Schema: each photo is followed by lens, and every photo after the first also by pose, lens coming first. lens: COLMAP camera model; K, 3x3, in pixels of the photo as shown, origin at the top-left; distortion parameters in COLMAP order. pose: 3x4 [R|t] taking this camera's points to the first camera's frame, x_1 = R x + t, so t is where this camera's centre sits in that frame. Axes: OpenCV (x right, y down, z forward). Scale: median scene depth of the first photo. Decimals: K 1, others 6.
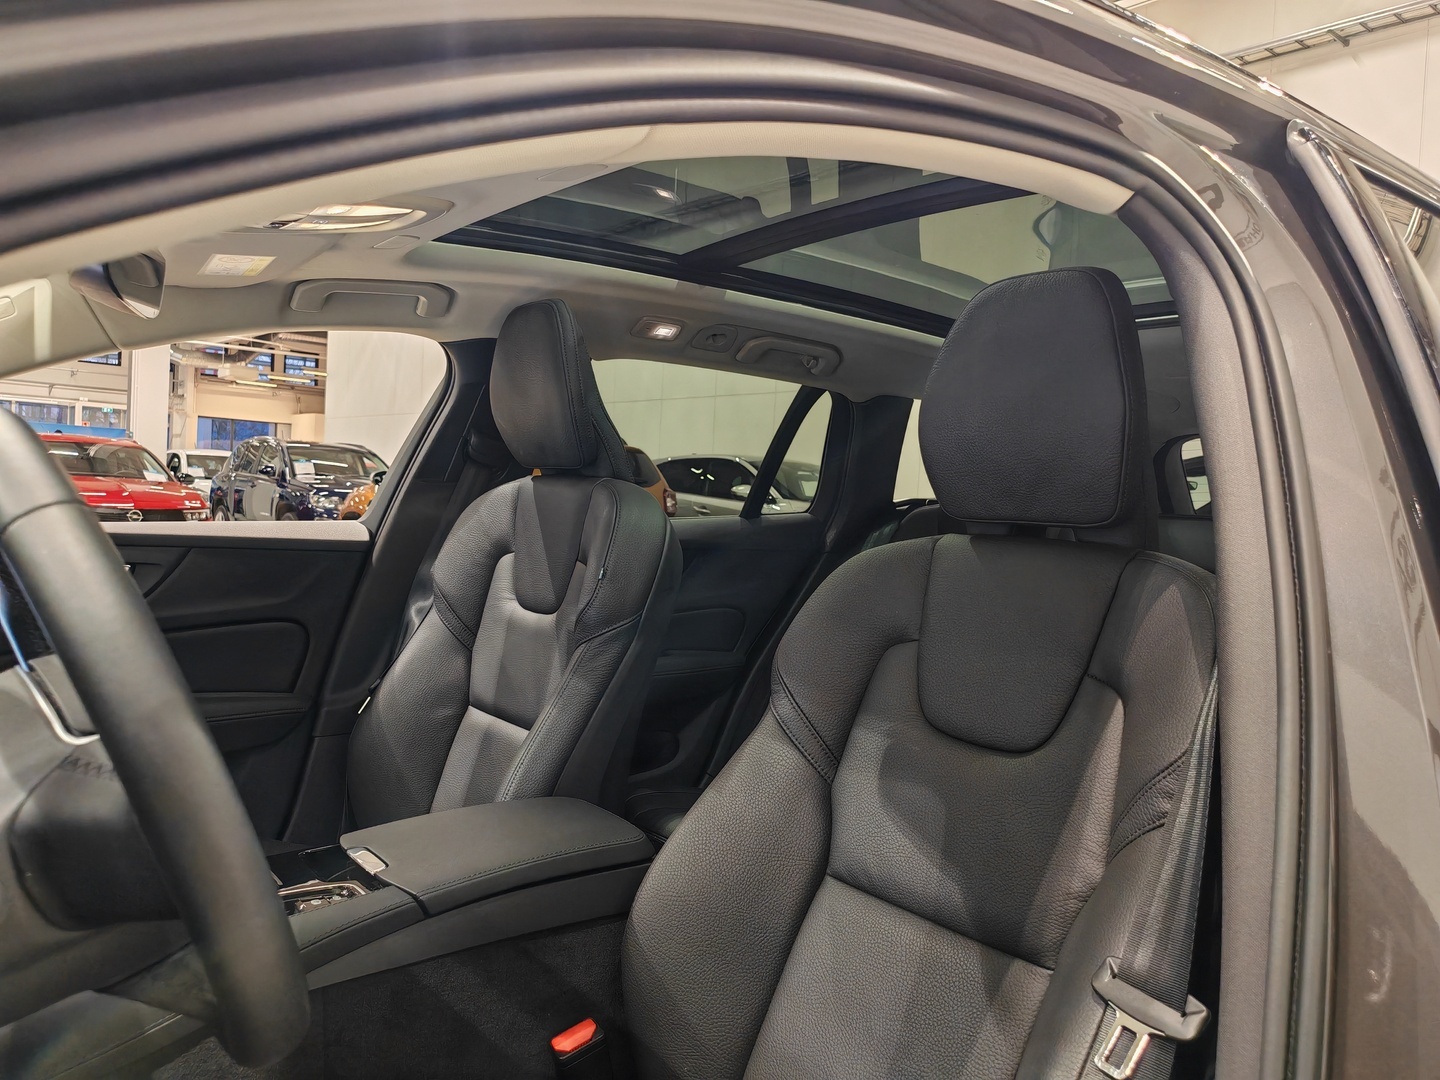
lens RADIAL K [[1113.5, 0, 713.4], [0, 1113.5, 532.0], [0, 0, 1]] dist [0.044991, -0.060470]
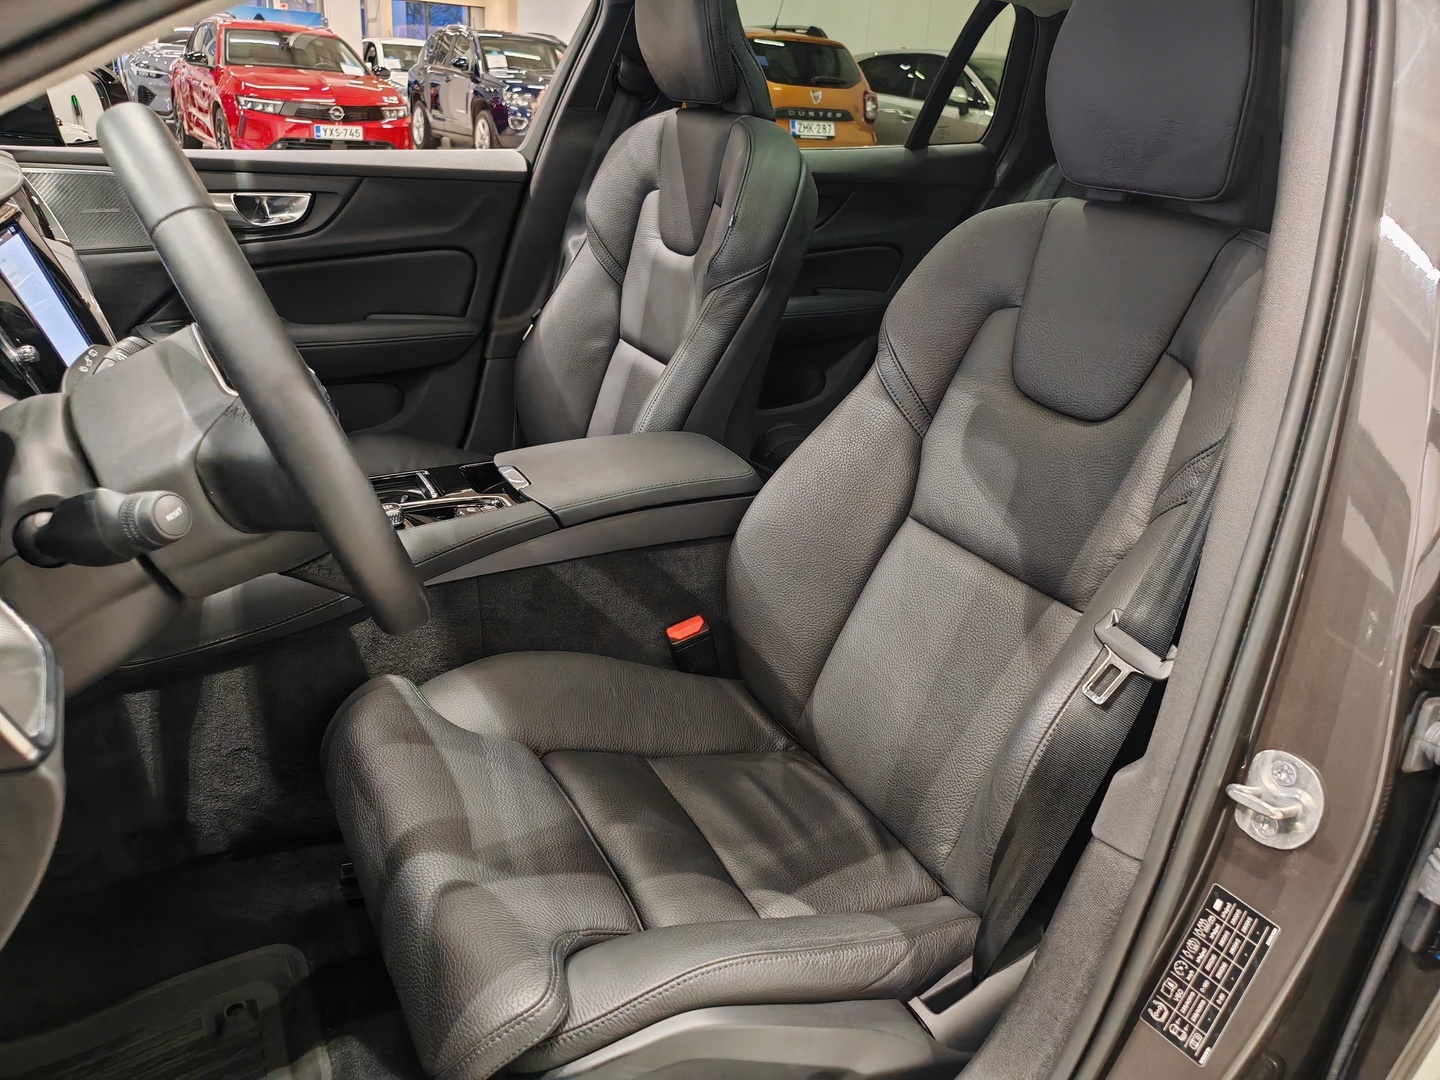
lens RADIAL K [[1113.5, 0, 719.7], [0, 1113.5, 540.6], [0, 0, 1]] dist [0.044991, -0.060470]
pose [[0.985428, 0.073801, -0.153250, 0.083143], [-0.017197, 0.939581, 0.341894, -0.045952], [0.169222, -0.334276, 0.927159, -0.068196]]
